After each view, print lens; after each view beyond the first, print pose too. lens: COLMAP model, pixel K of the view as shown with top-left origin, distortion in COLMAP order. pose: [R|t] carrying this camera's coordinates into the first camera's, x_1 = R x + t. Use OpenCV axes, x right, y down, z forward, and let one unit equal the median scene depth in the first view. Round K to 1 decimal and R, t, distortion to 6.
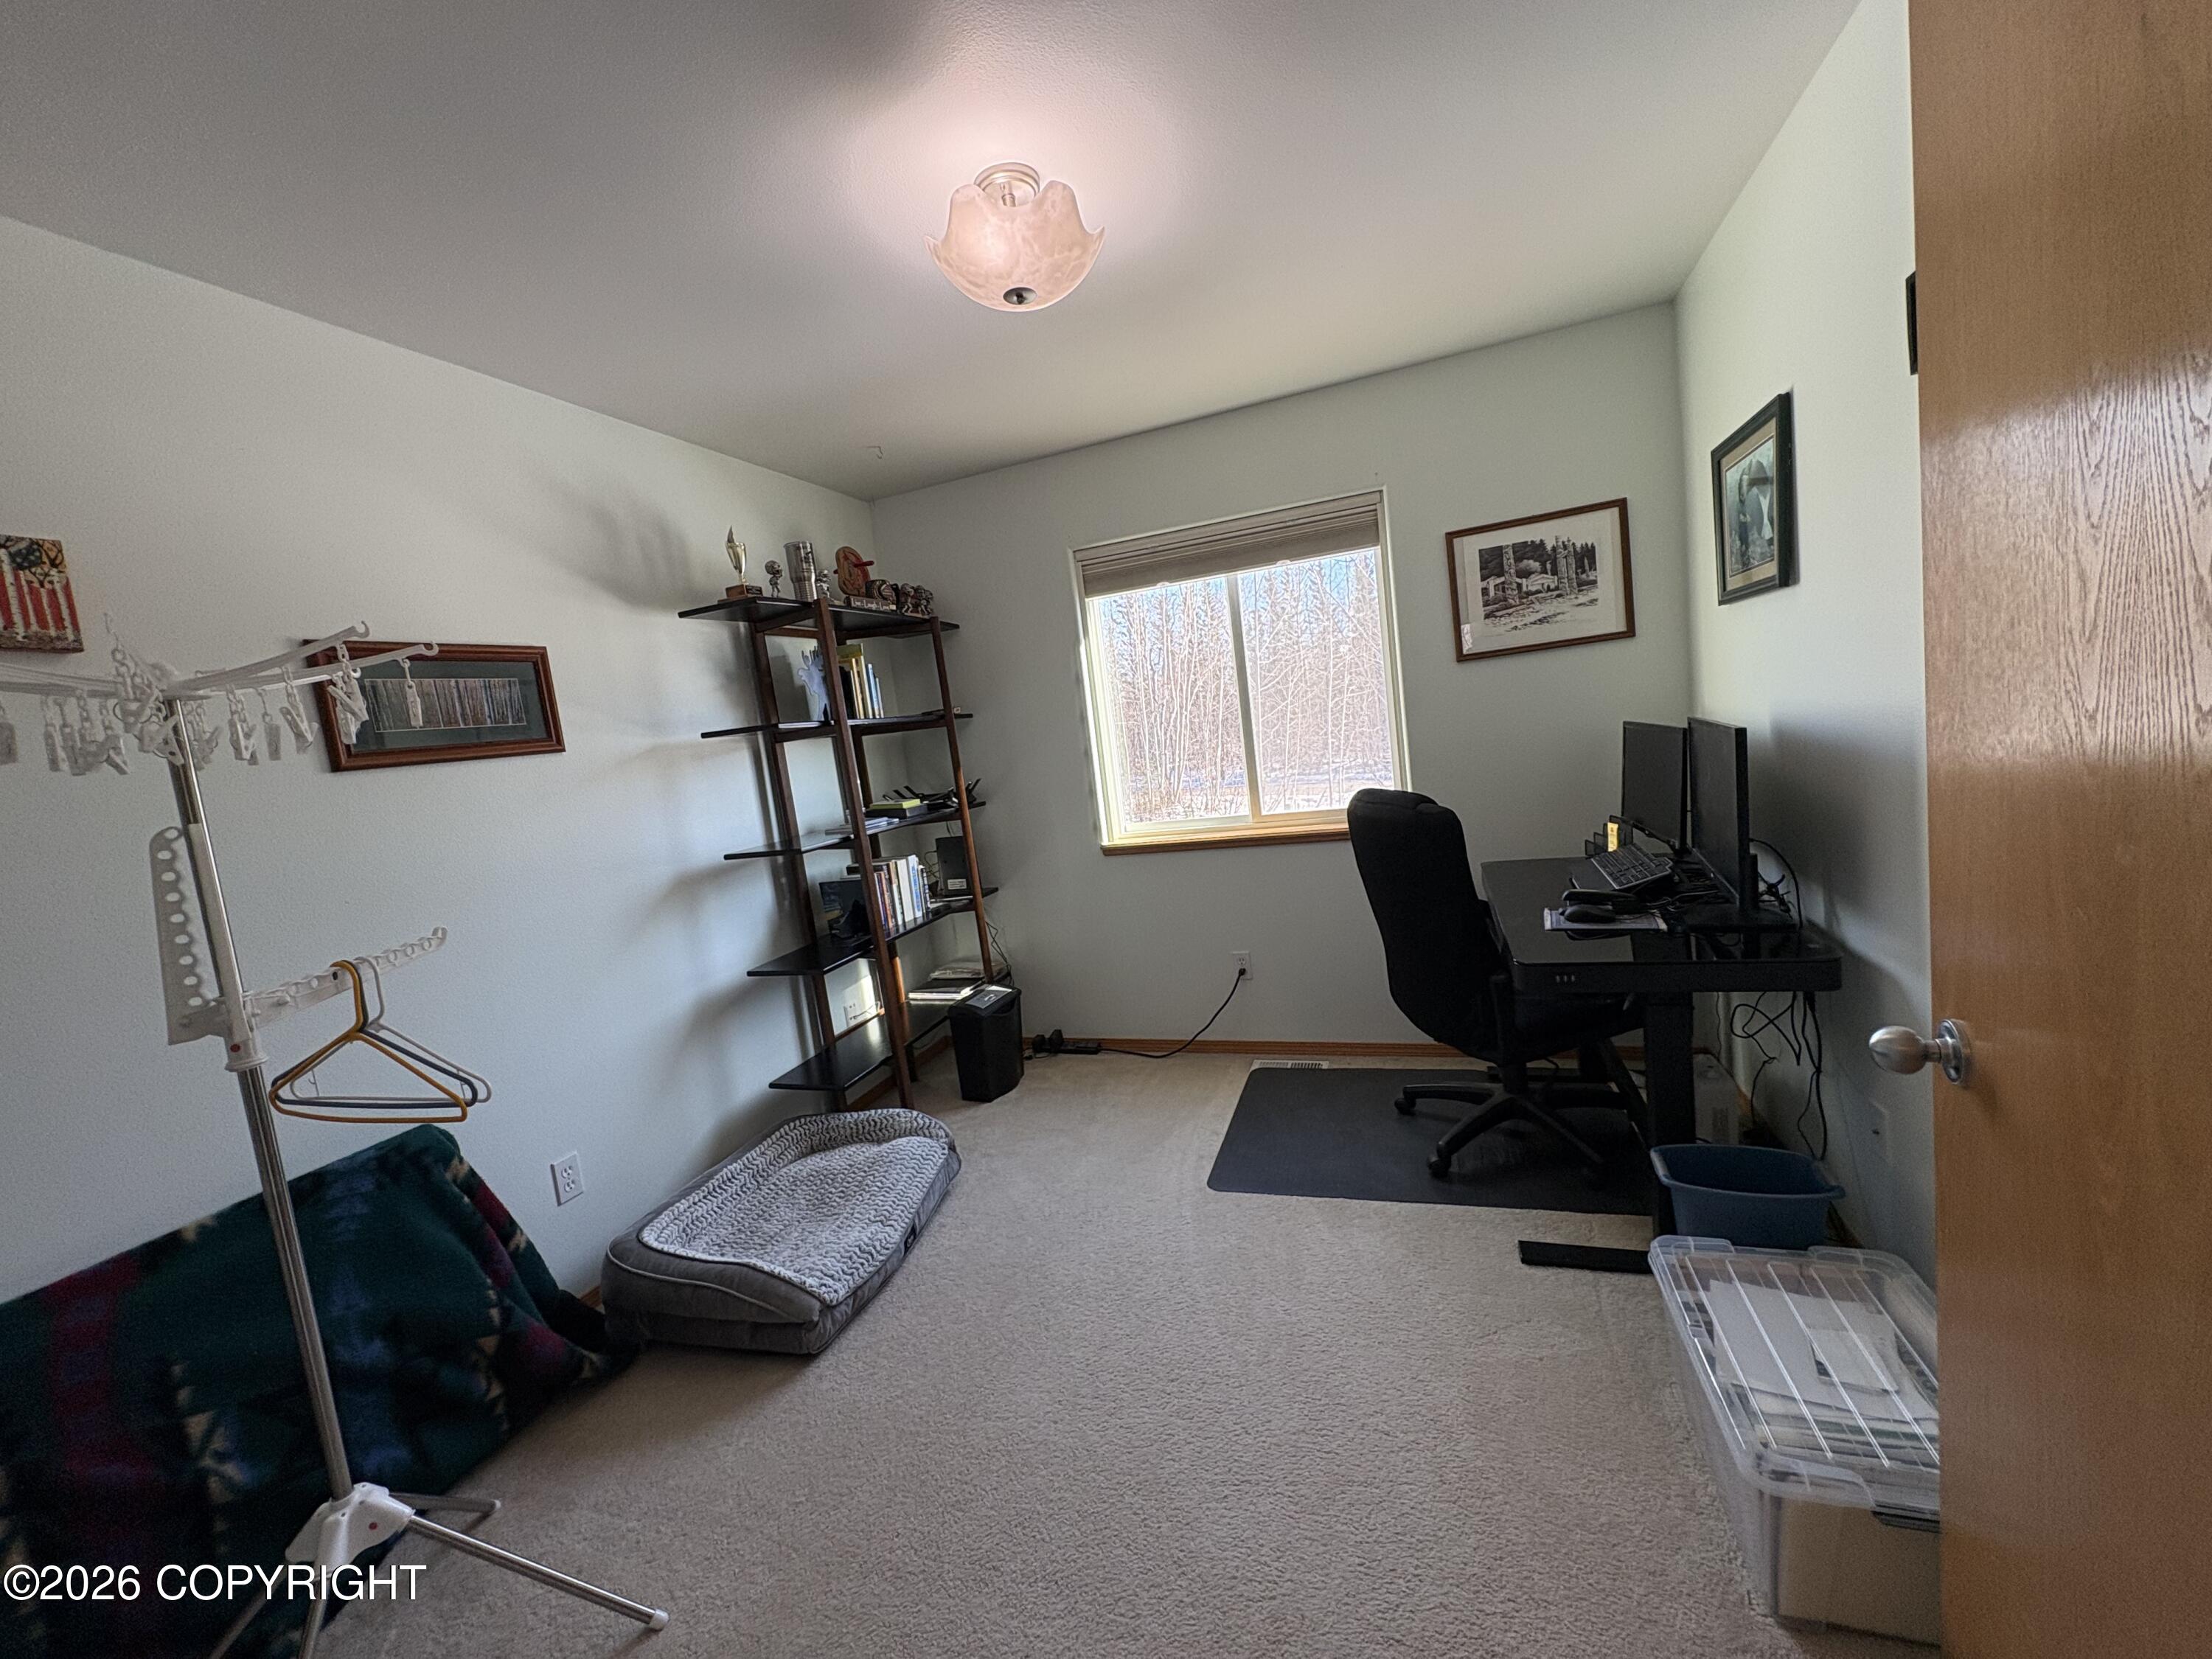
lens RADIAL K [[880.9, 0, 1098.3], [0, 880.9, 818.9], [0, 0, 1]] dist [0.000137, -0.000073]
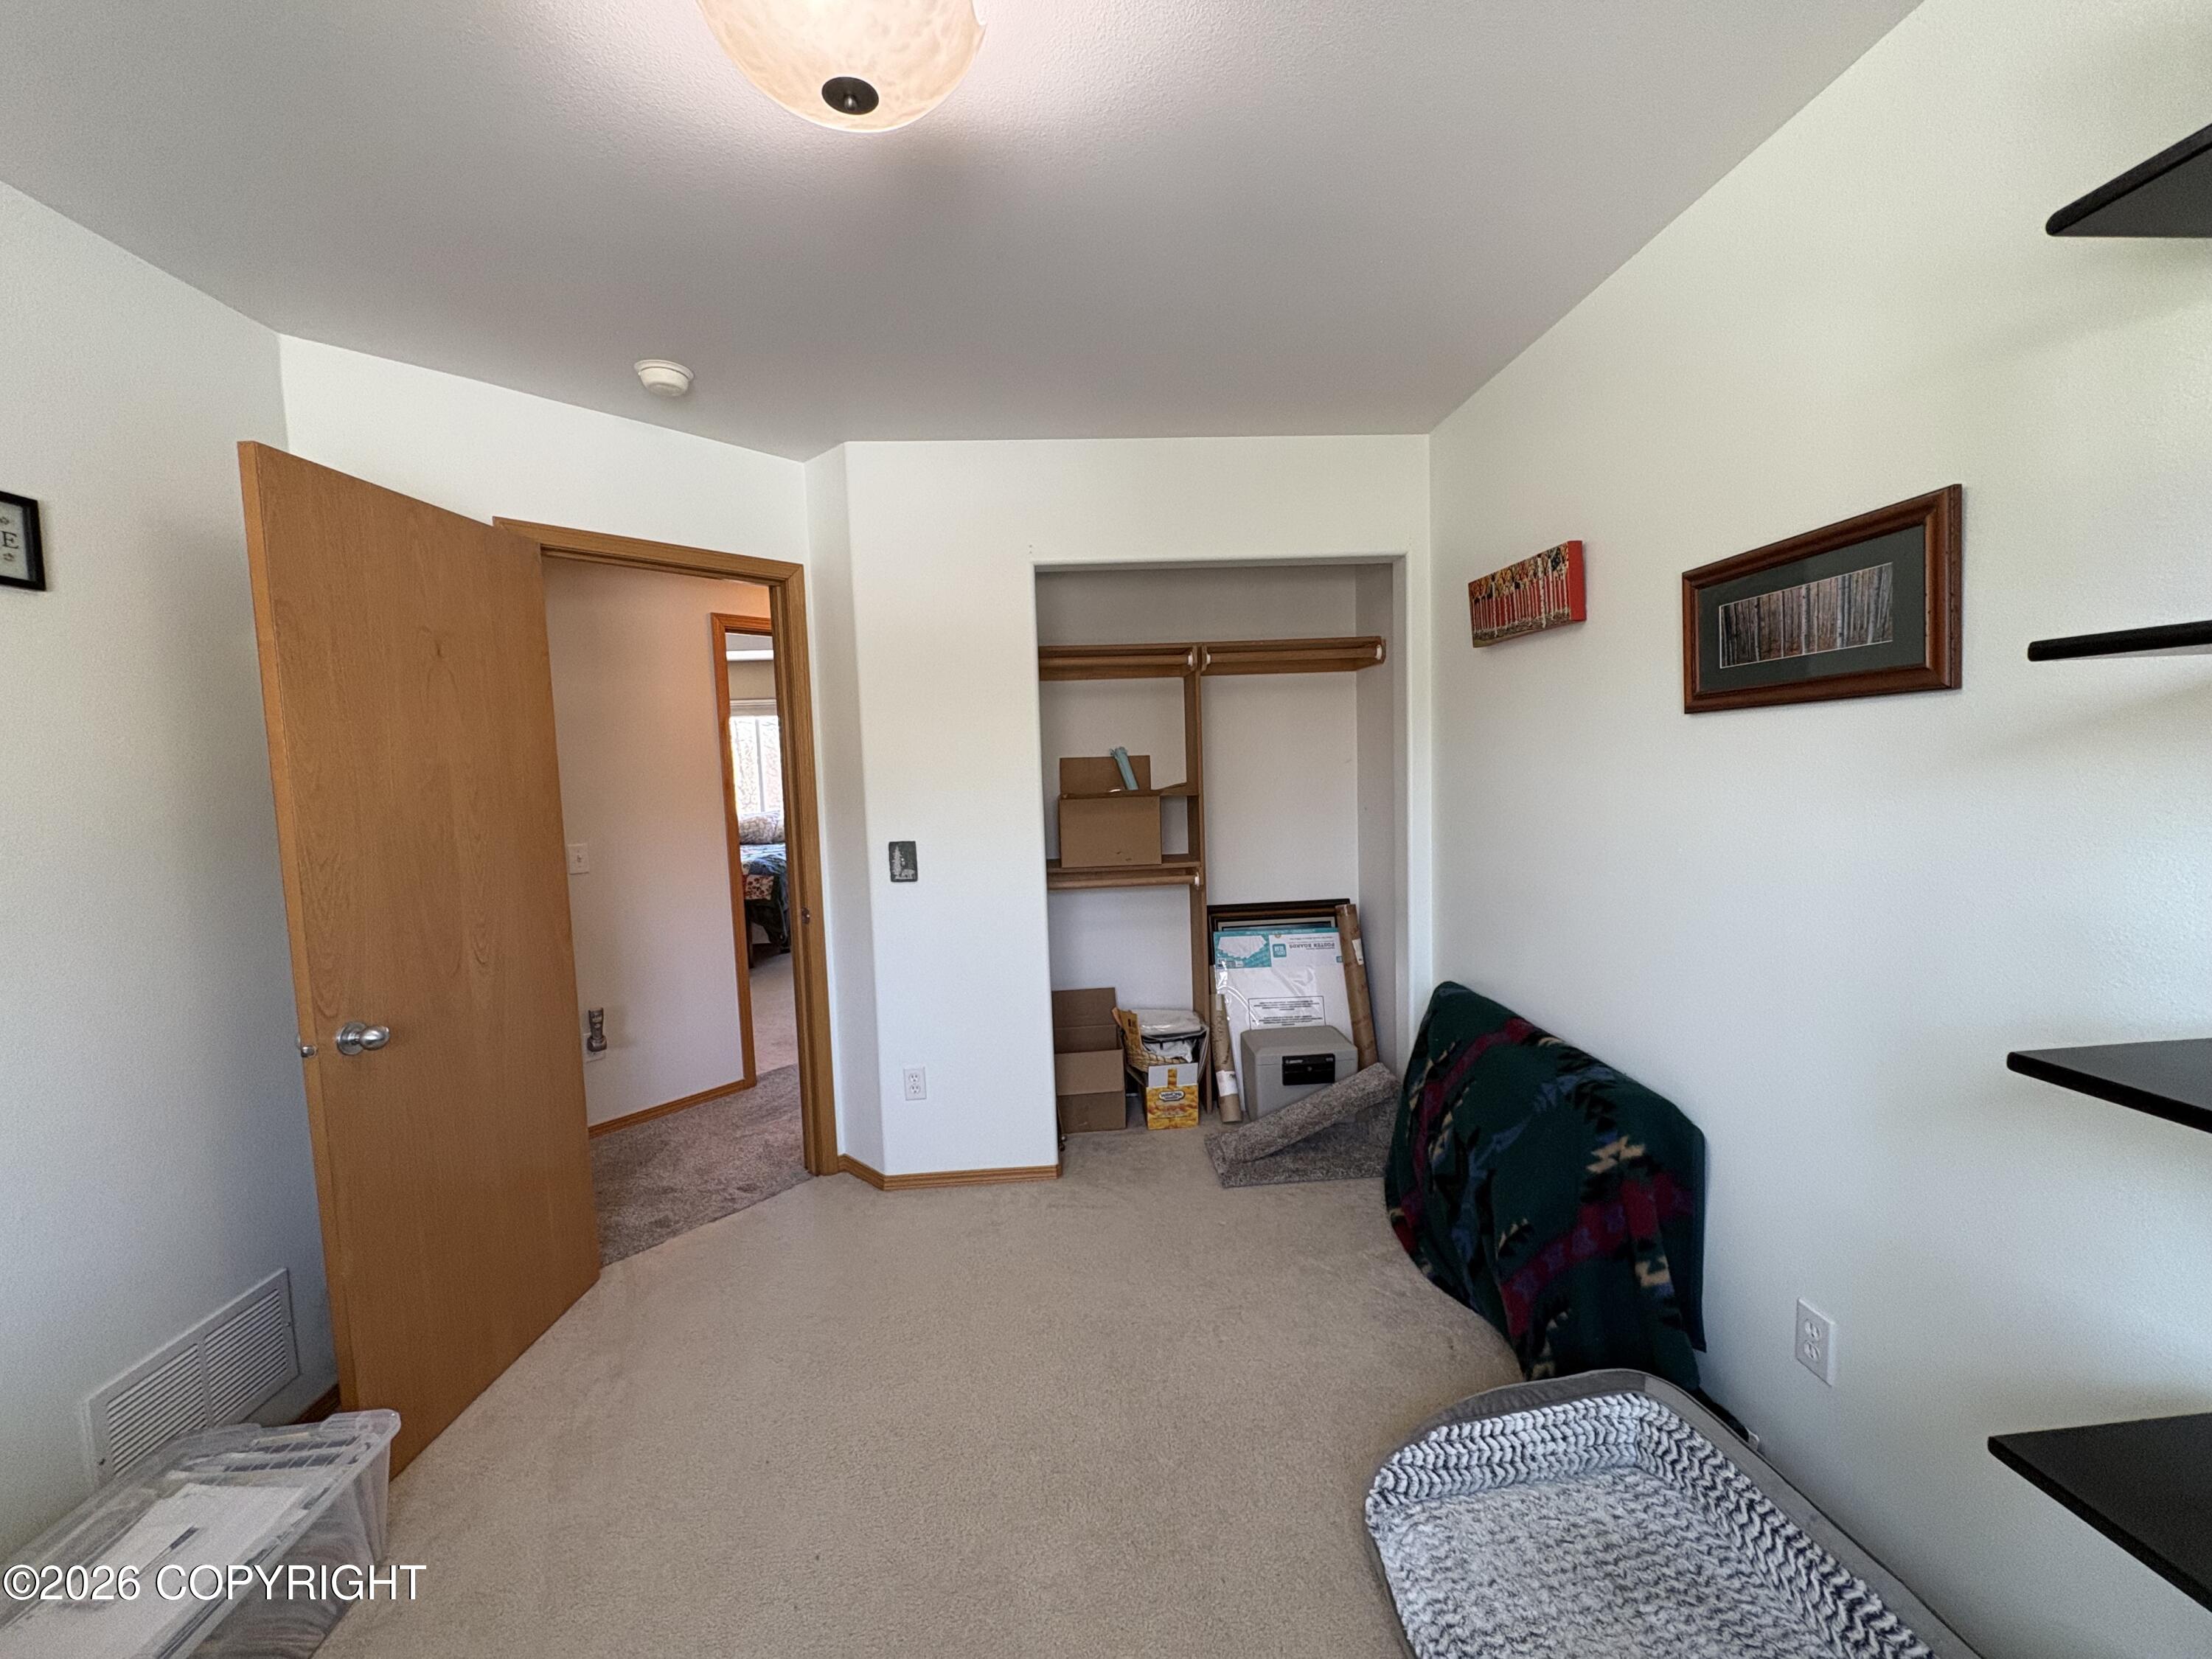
lens RADIAL K [[880.9, 0, 1107.8], [0, 880.9, 822.1], [0, 0, 1]] dist [0.000137, -0.000073]
pose [[-0.896205, 0.179929, -0.405515, 0.098052], [0.099140, 0.972173, 0.212254, -0.218377], [0.432422, 0.150020, -0.889104, 1.720543]]
